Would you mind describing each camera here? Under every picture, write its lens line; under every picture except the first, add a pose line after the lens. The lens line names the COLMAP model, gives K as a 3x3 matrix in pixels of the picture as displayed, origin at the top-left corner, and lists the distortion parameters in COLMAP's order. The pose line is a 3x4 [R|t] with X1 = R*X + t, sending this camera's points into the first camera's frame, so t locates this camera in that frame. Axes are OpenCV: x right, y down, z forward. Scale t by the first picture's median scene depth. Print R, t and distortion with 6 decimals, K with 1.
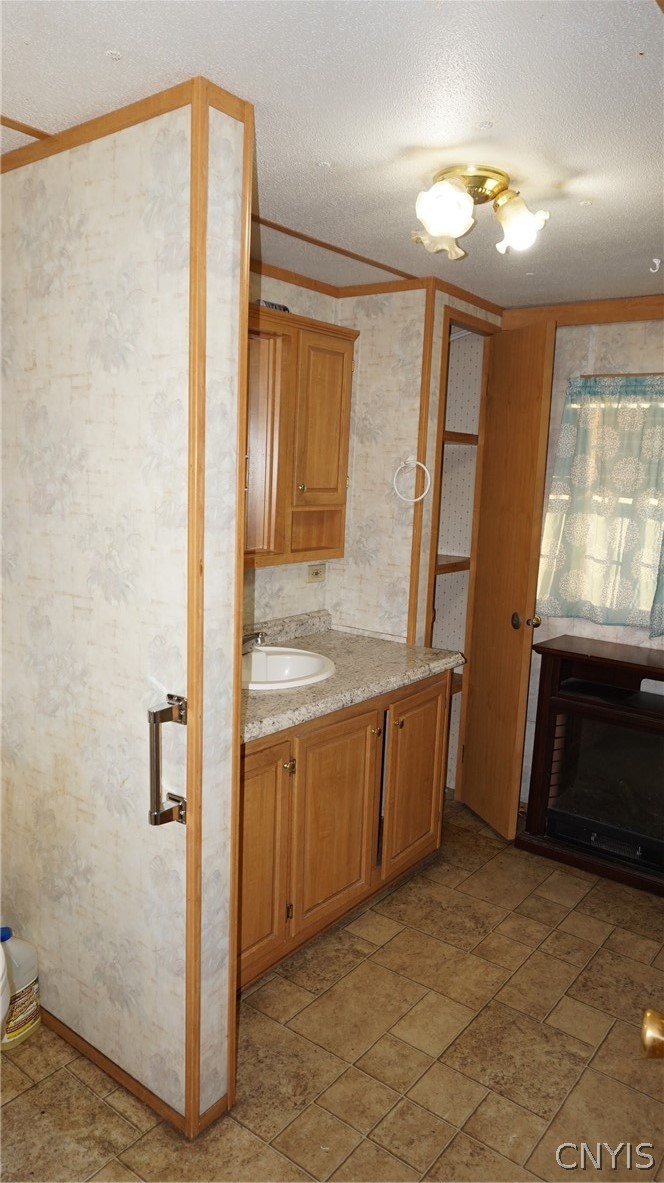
lens RADIAL K [[796.5, 0, 329.9], [0, 796.5, 595.5], [0, 0, 1]] dist [-0.004067, -0.000560]
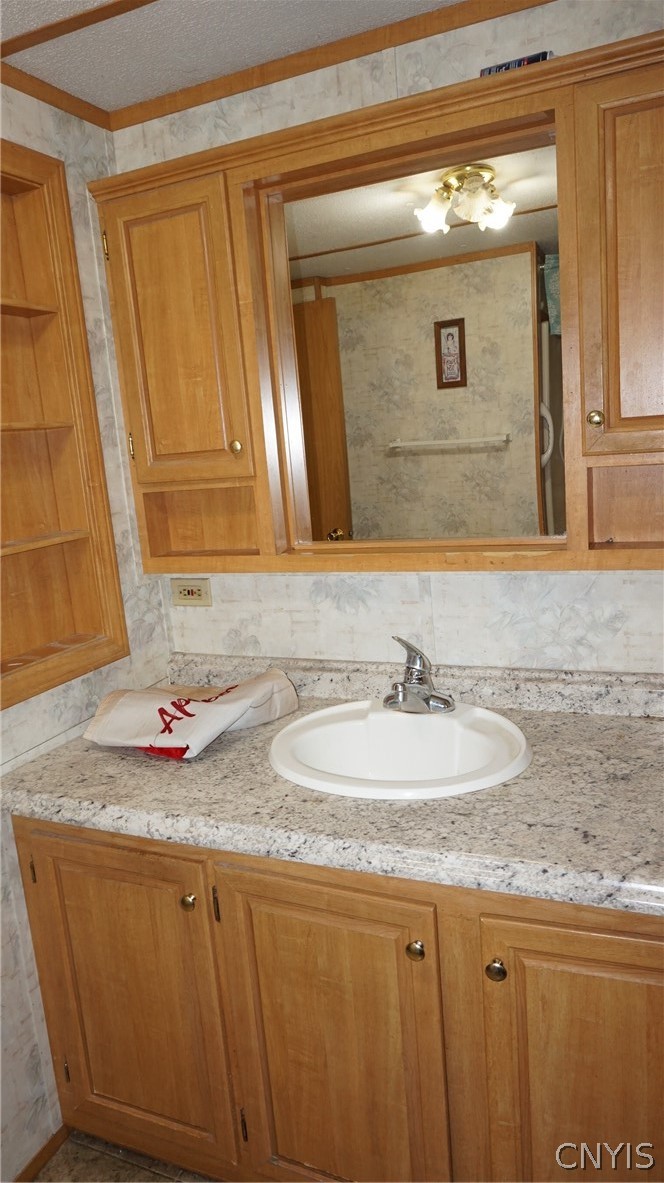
lens RADIAL K [[796.5, 0, 330.5], [0, 796.5, 585.6], [0, 0, 1]] dist [-0.004067, -0.000560]
pose [[0.224026, 0.126538, -0.966334, 0.441016], [-0.056102, 0.991565, 0.116836, -0.087247], [0.972967, 0.028039, 0.229235, 0.782885]]
